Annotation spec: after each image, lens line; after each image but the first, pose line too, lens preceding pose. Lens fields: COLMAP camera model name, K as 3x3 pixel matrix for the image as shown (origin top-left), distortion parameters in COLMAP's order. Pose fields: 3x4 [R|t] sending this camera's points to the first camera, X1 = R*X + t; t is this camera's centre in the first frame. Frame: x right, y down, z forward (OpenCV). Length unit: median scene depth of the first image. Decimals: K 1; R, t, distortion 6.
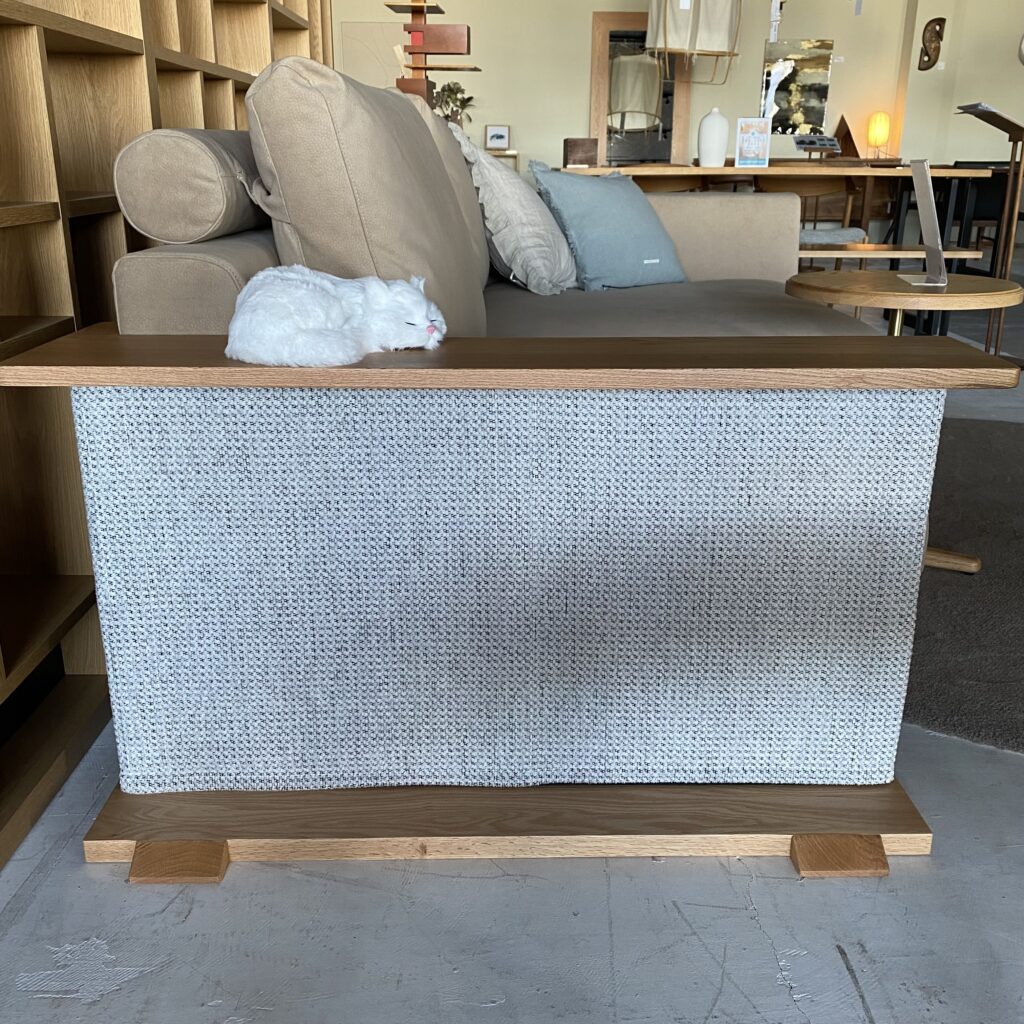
lens RADIAL K [[1030.5, 0, 514.4], [0, 1030.5, 506.3], [0, 0, 1]] dist [0.126475, -0.276787]
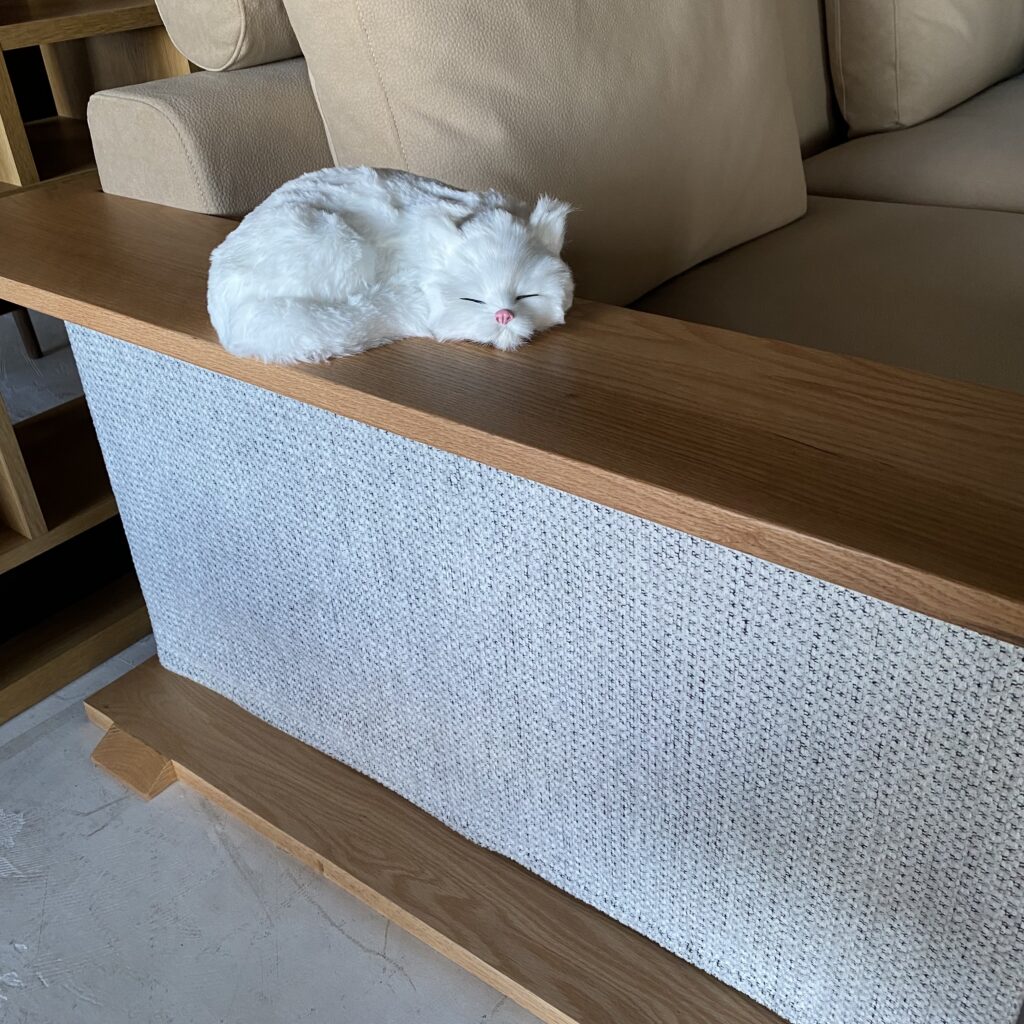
lens RADIAL K [[1036.4, 0, 519.4], [0, 1036.4, 511.5], [0, 0, 1]] dist [0.110663, -0.245717]
pose [[0.793726, 0.289326, -0.535060, 0.411392], [-0.146791, 0.944745, 0.293103, -0.212207], [0.590297, -0.154102, 0.792340, 0.479484]]
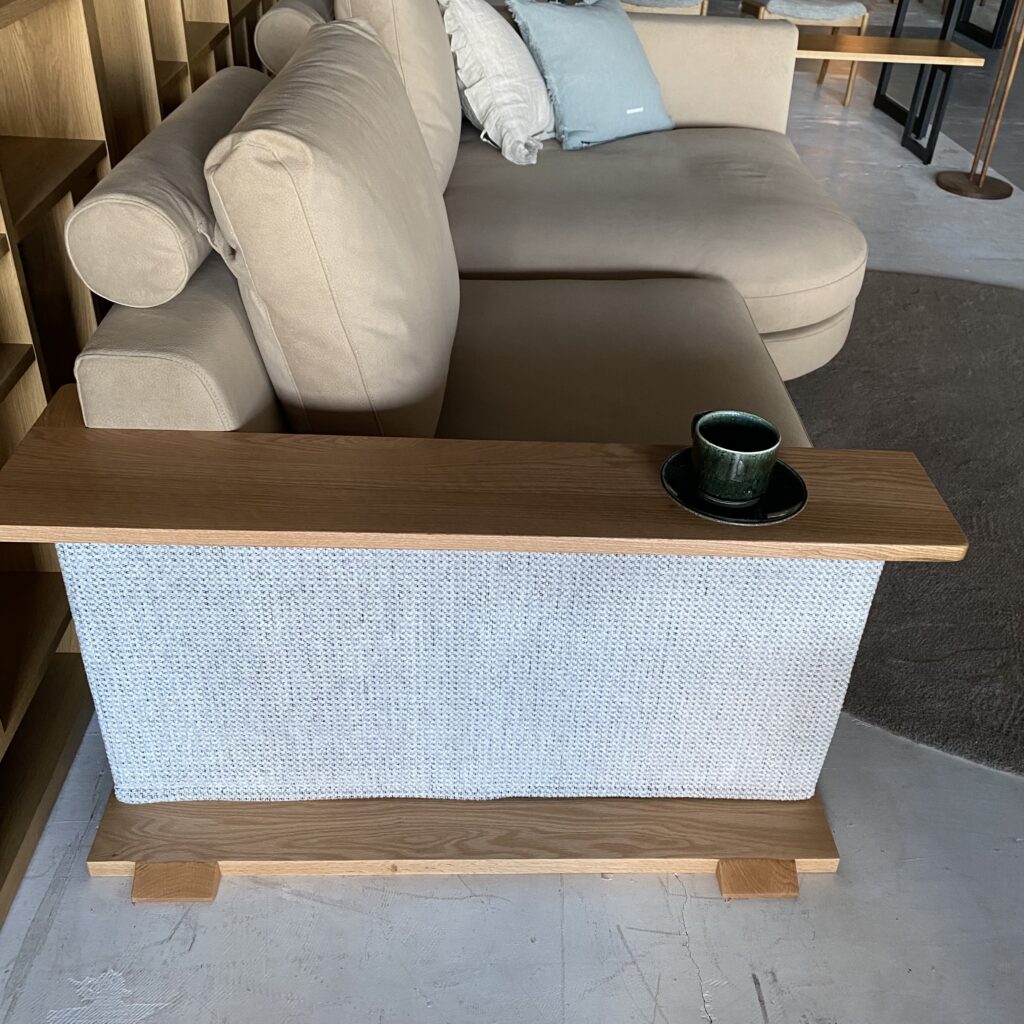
lens RADIAL K [[1038.6, 0, 523.0], [0, 1038.6, 497.9], [0, 0, 1]] dist [0.080937, -0.129445]
pose [[0.998606, 0.023501, 0.047270, -0.011900], [-0.035456, 0.961995, 0.270754, -0.373606], [-0.039110, -0.272052, 0.961487, 0.013958]]
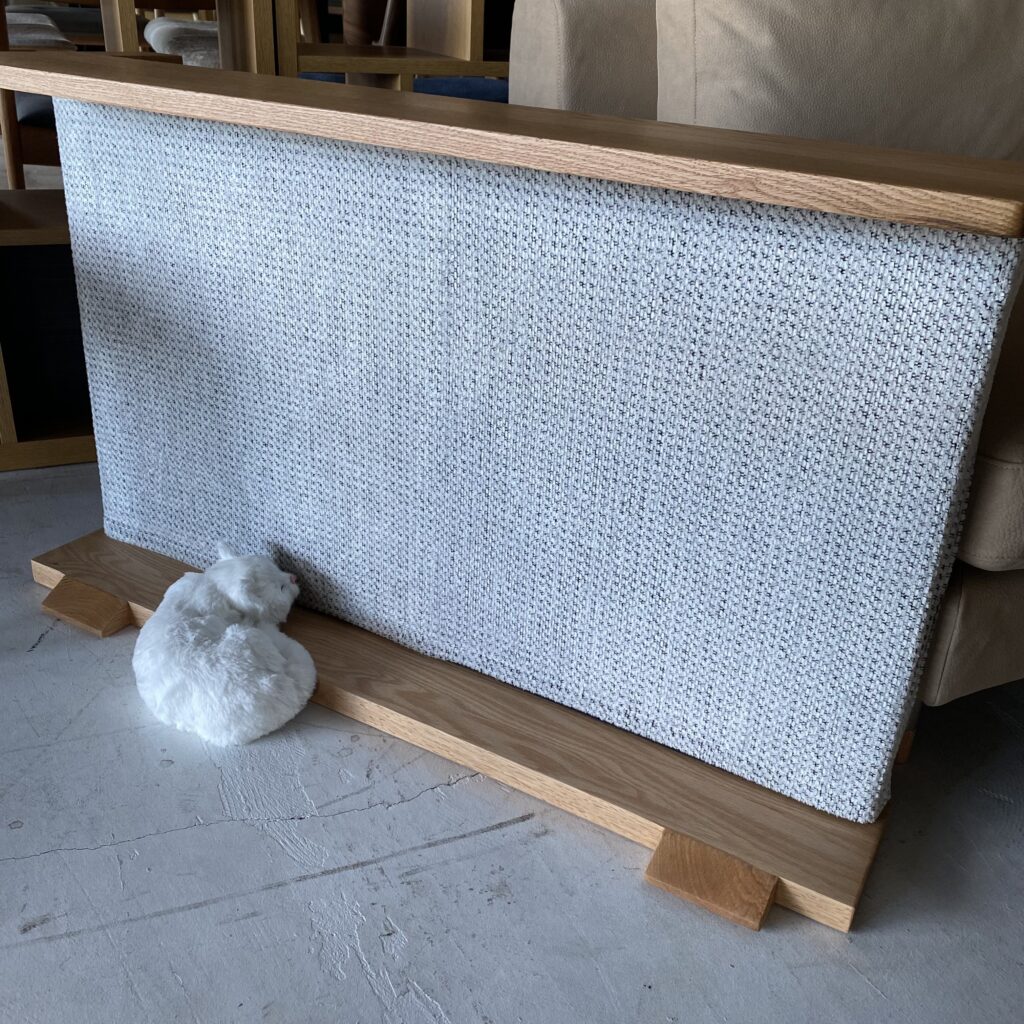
lens RADIAL K [[1027.7, 0, 524.0], [0, 1027.7, 497.4], [0, 0, 1]] dist [0.178266, -0.524609]
pose [[0.862426, 0.262186, -0.432989, 0.446316], [-0.214078, 0.964058, 0.157362, -0.008346], [0.458685, -0.043020, 0.887557, 0.308780]]
